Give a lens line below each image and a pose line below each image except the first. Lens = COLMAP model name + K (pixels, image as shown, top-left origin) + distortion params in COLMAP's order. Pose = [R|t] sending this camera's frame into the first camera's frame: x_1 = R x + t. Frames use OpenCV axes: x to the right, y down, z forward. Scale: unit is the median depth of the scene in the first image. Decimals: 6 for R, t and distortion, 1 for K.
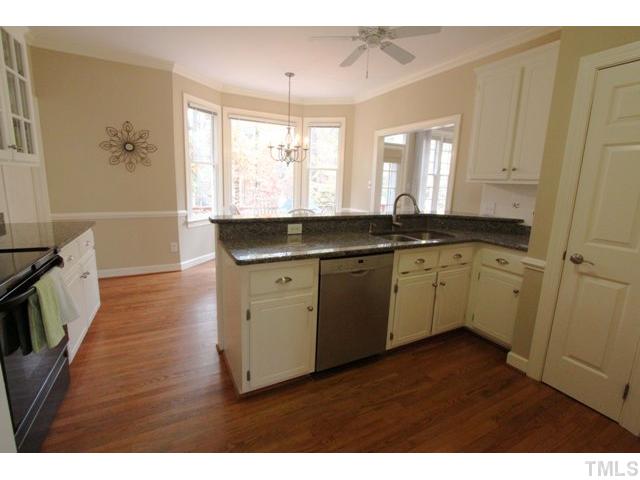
lens RADIAL K [[289.5, 0, 319.6], [0, 289.5, 238.0], [0, 0, 1]] dist [-0.003618, -0.000303]
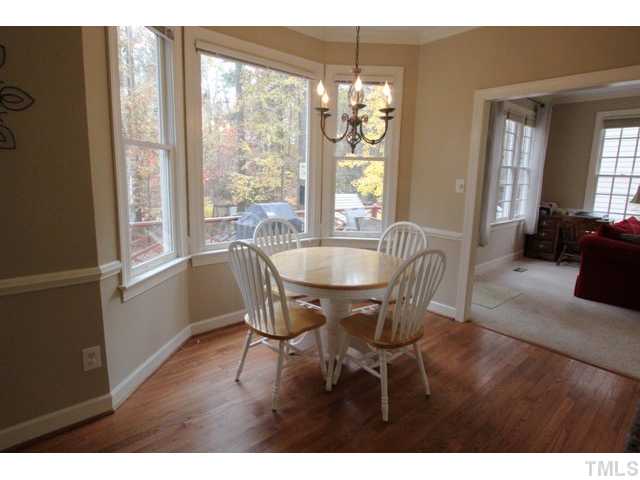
lens RADIAL K [[353.7, 0, 317.1], [0, 353.7, 238.6], [0, 0, 1]] dist [-0.014006, -0.000140]
pose [[0.975142, -0.046403, 0.216665, -0.294443], [0.048308, 0.998826, -0.003501, -0.110100], [-0.216249, 0.013880, 0.976240, 0.457218]]
